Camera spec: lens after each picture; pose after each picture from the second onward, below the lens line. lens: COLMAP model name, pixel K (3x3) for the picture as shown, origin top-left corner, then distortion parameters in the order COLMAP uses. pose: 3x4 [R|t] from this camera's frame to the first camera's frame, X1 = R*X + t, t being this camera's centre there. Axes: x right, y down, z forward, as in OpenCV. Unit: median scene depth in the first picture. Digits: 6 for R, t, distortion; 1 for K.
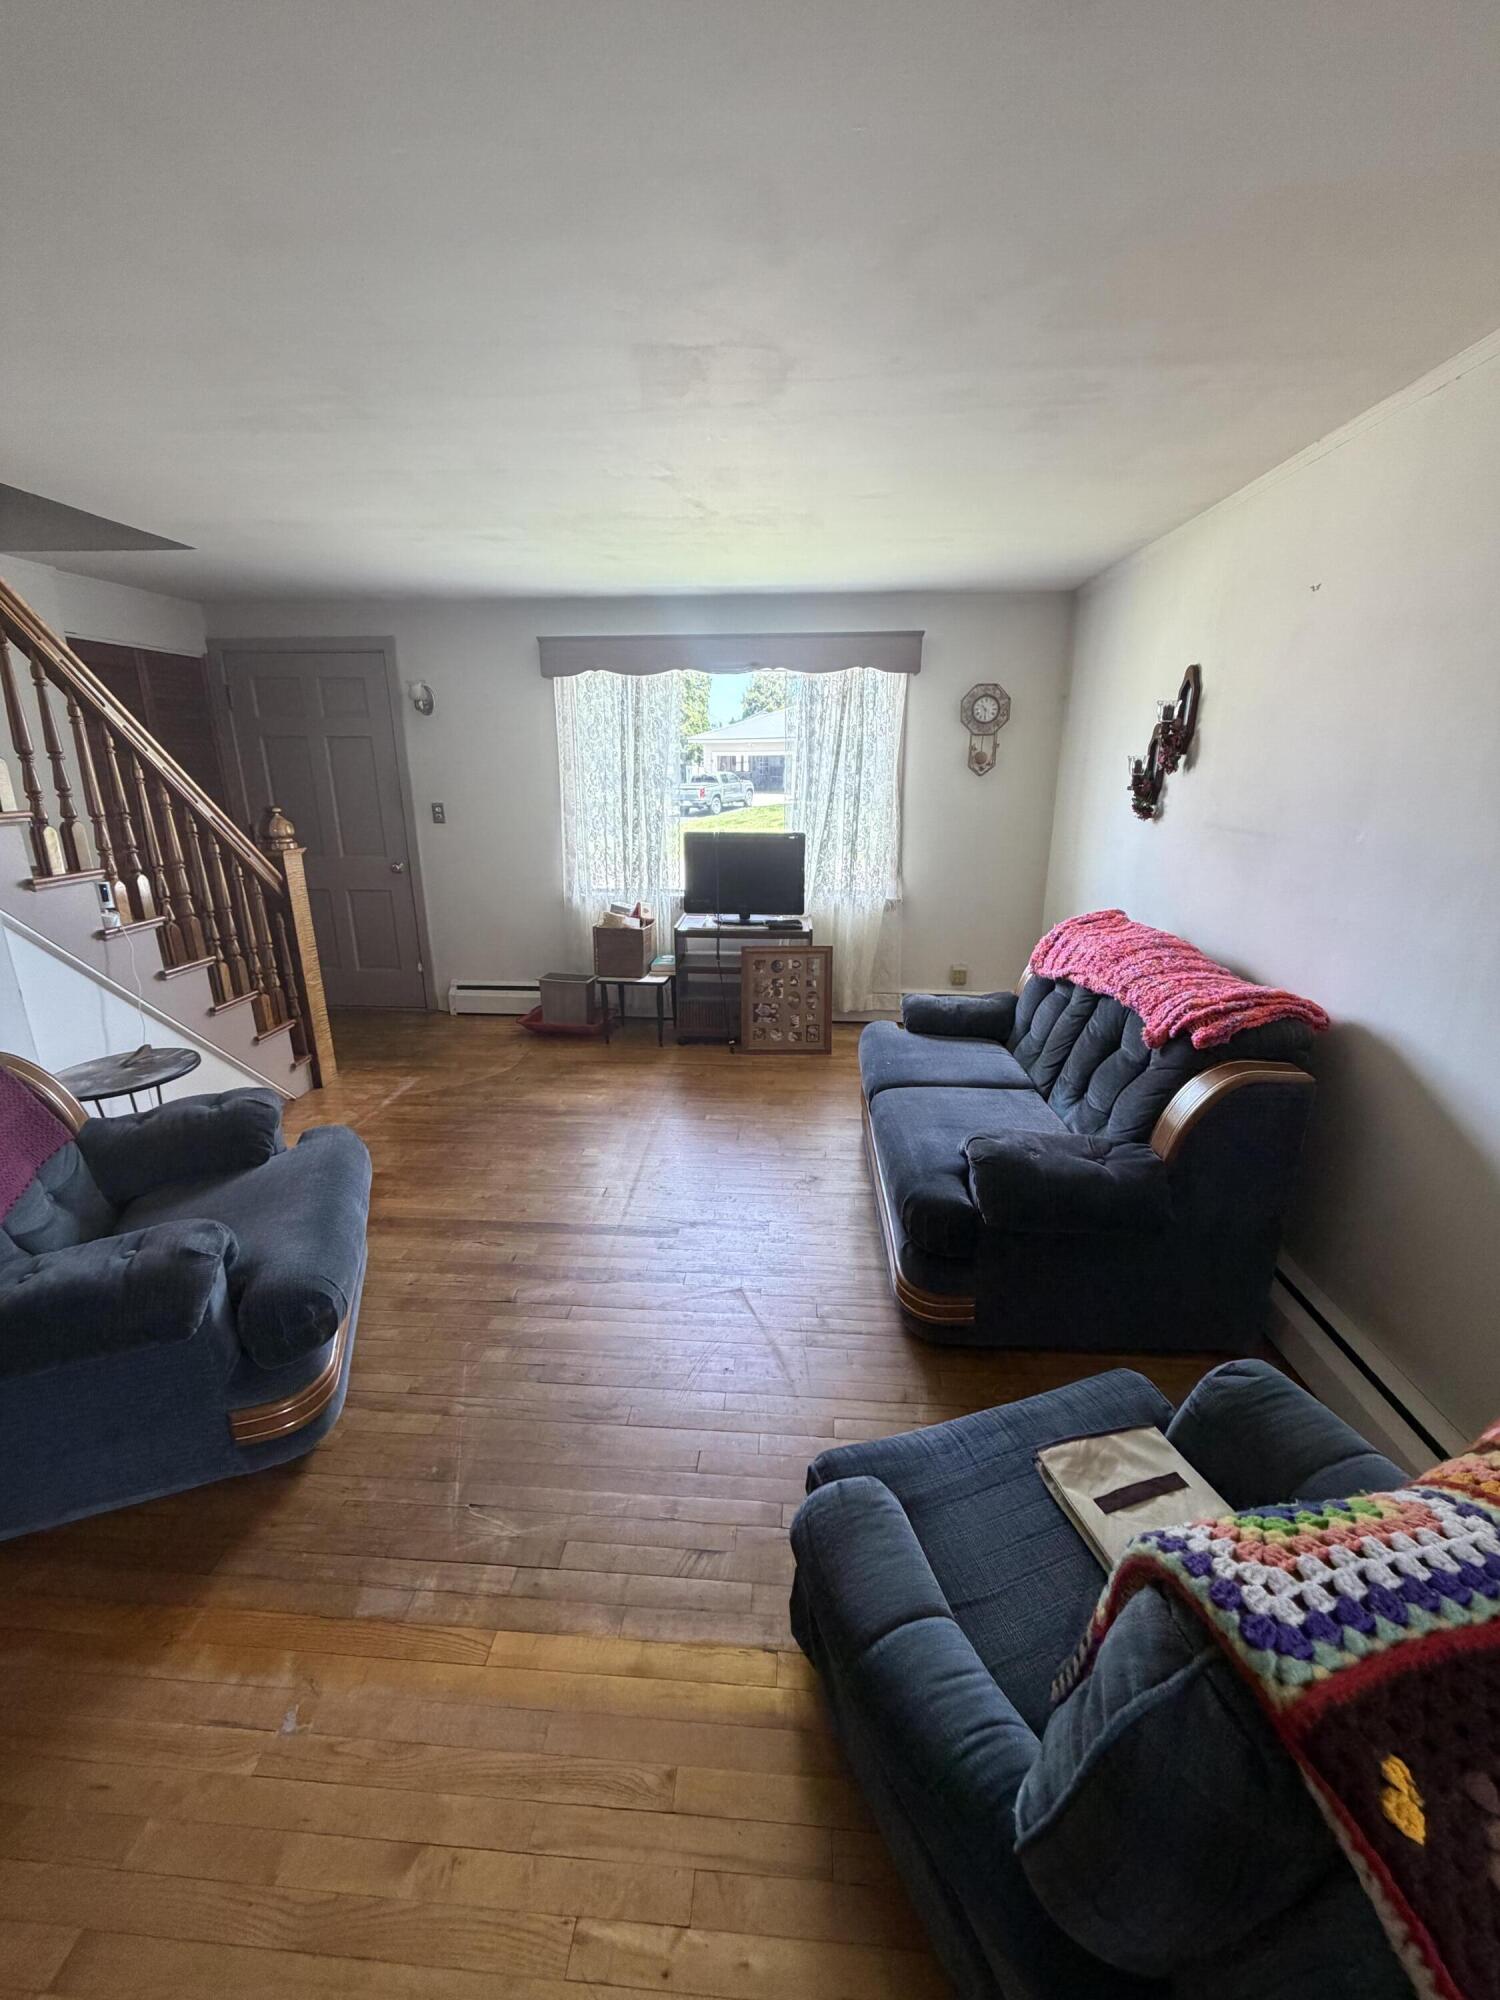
lens RADIAL K [[792.7, 0, 746.8], [0, 792.7, 993.2], [0, 0, 1]] dist [-0.003507, -0.000498]
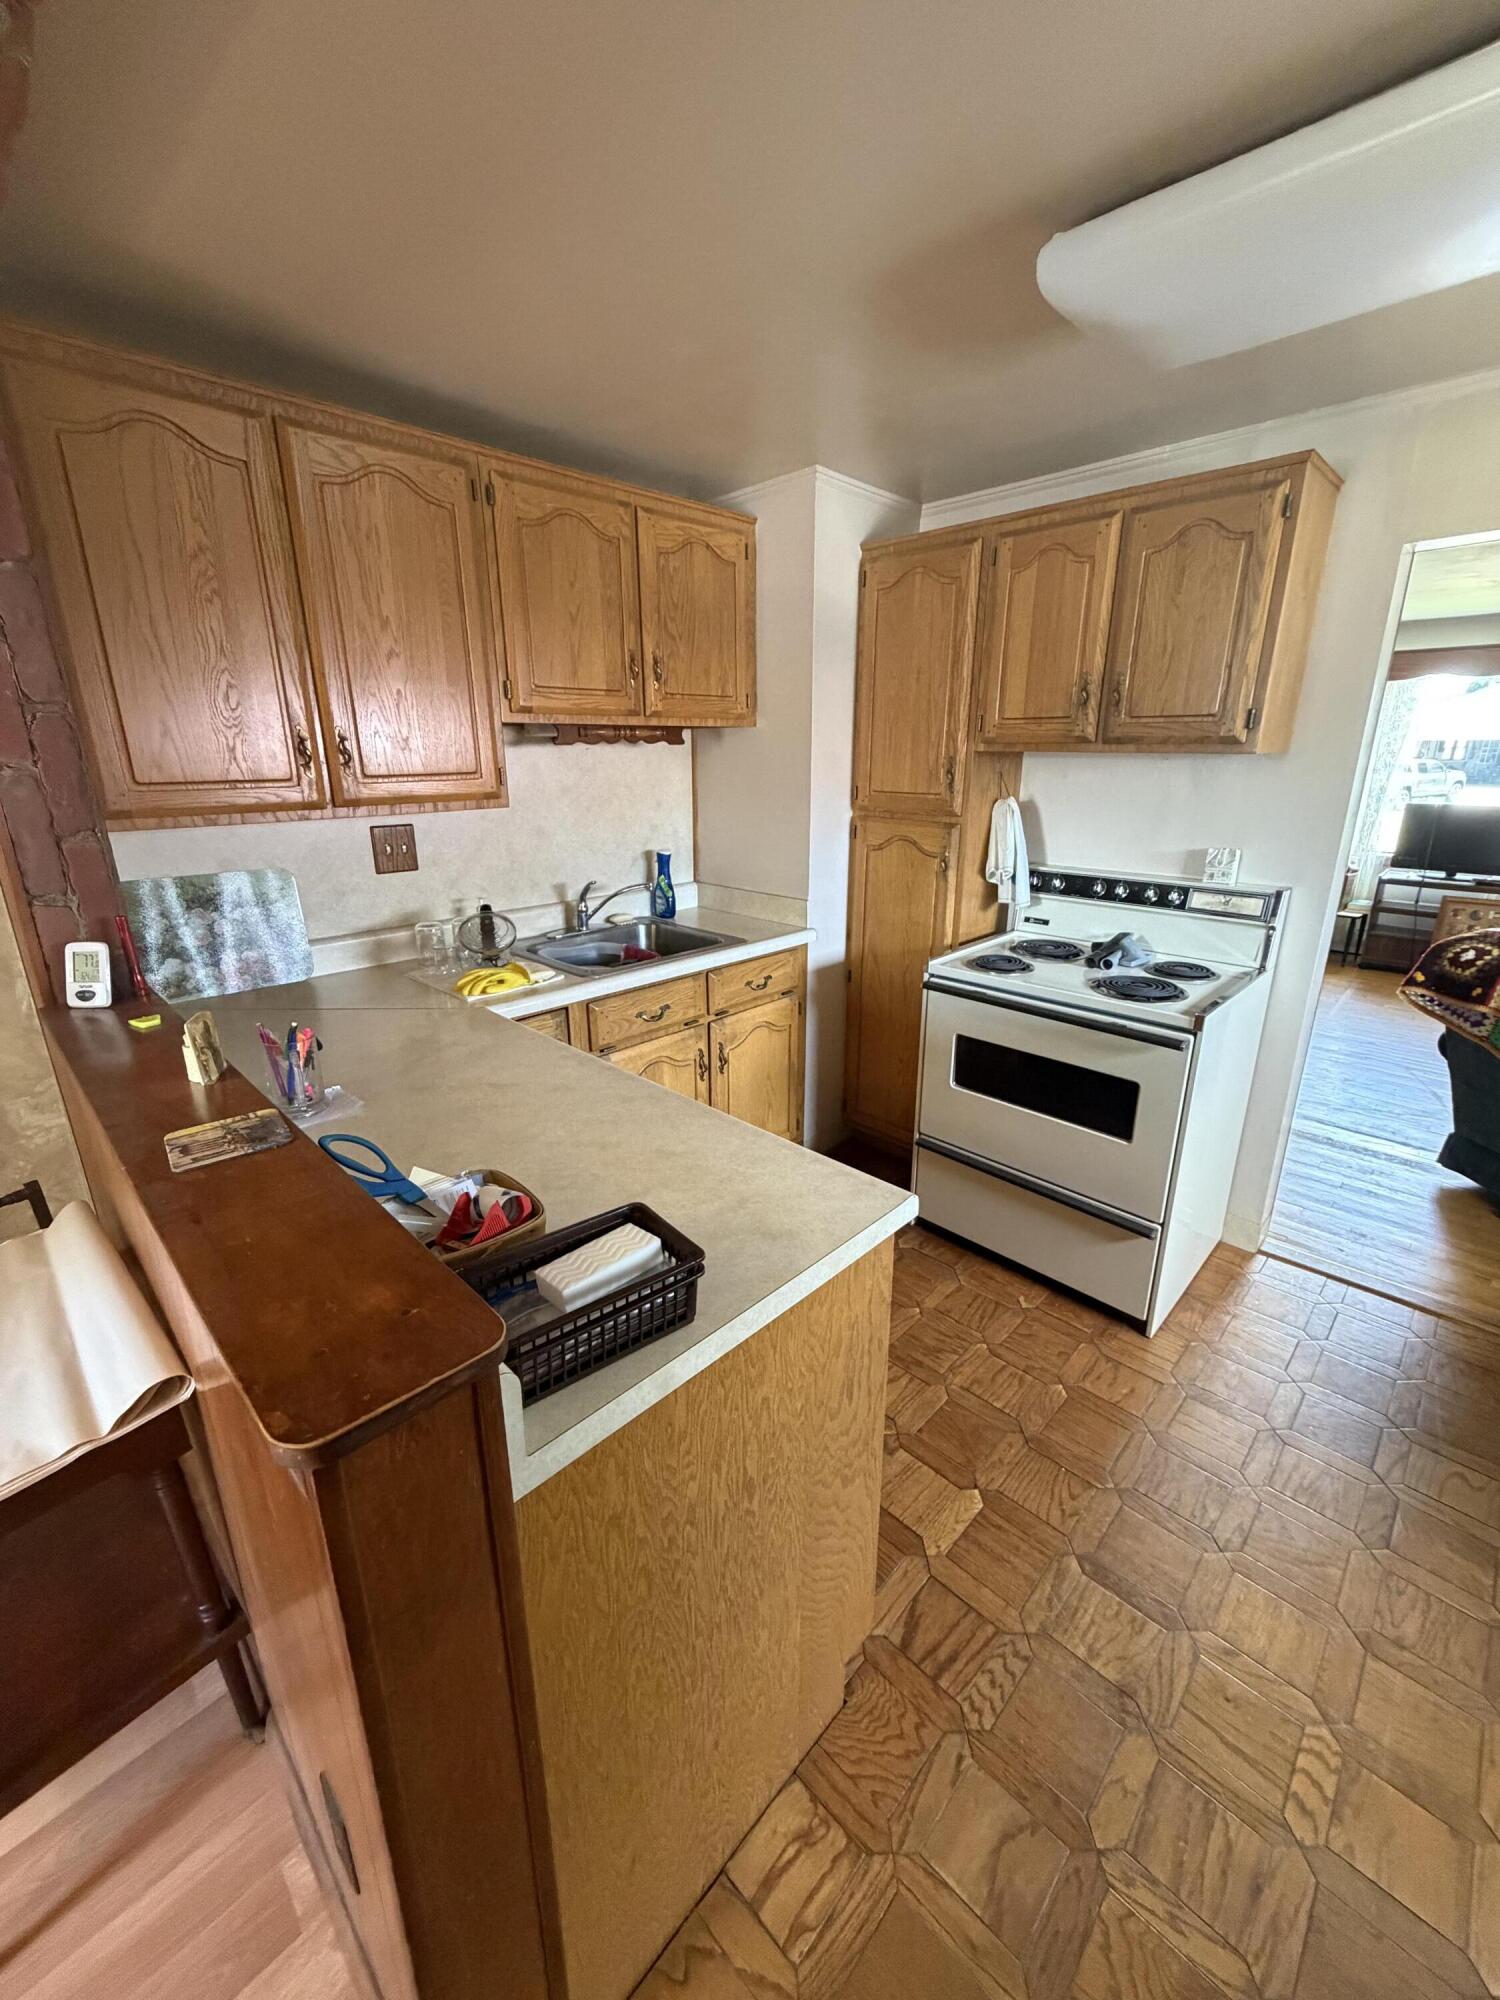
lens RADIAL K [[792.7, 0, 746.8], [0, 792.7, 993.2], [0, 0, 1]] dist [-0.003507, -0.000498]
pose [[0.757737, 0.190320, -0.624189, -0.031007], [-0.180123, 0.980364, 0.080259, 0.187567], [0.627208, 0.051615, 0.777140, -0.643586]]
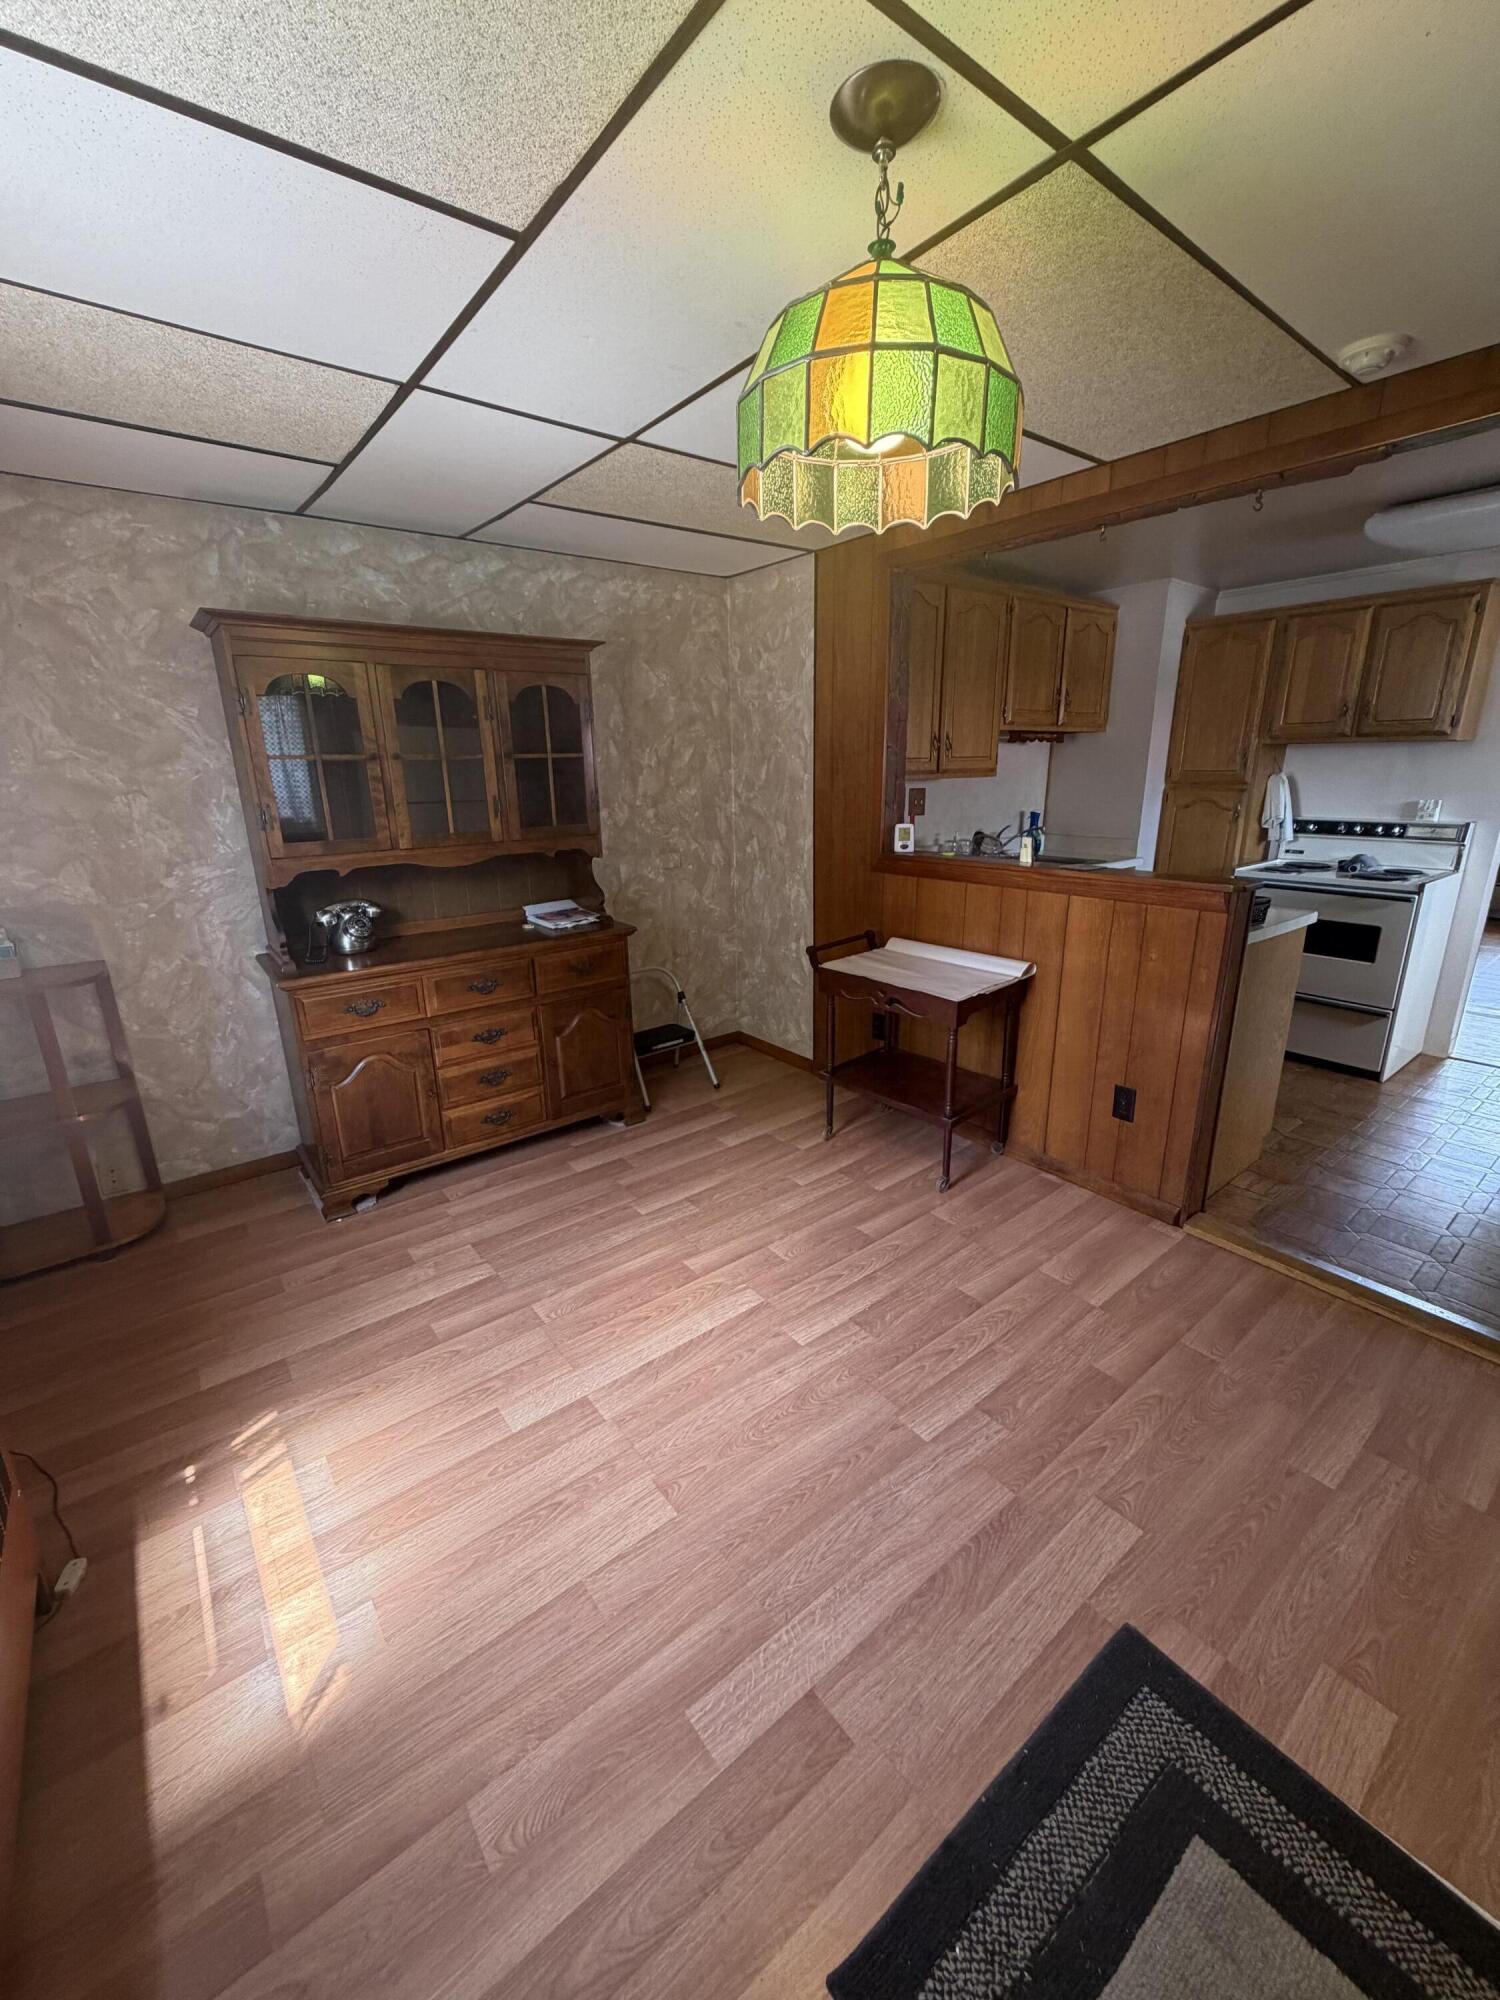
lens RADIAL K [[792.7, 0, 746.8], [0, 792.7, 993.2], [0, 0, 1]] dist [-0.003507, -0.000498]
pose [[0.670018, 0.195672, -0.716093, 0.021812], [-0.196218, 0.977009, 0.083374, 0.359206], [0.715943, 0.084648, 0.693008, -1.156549]]
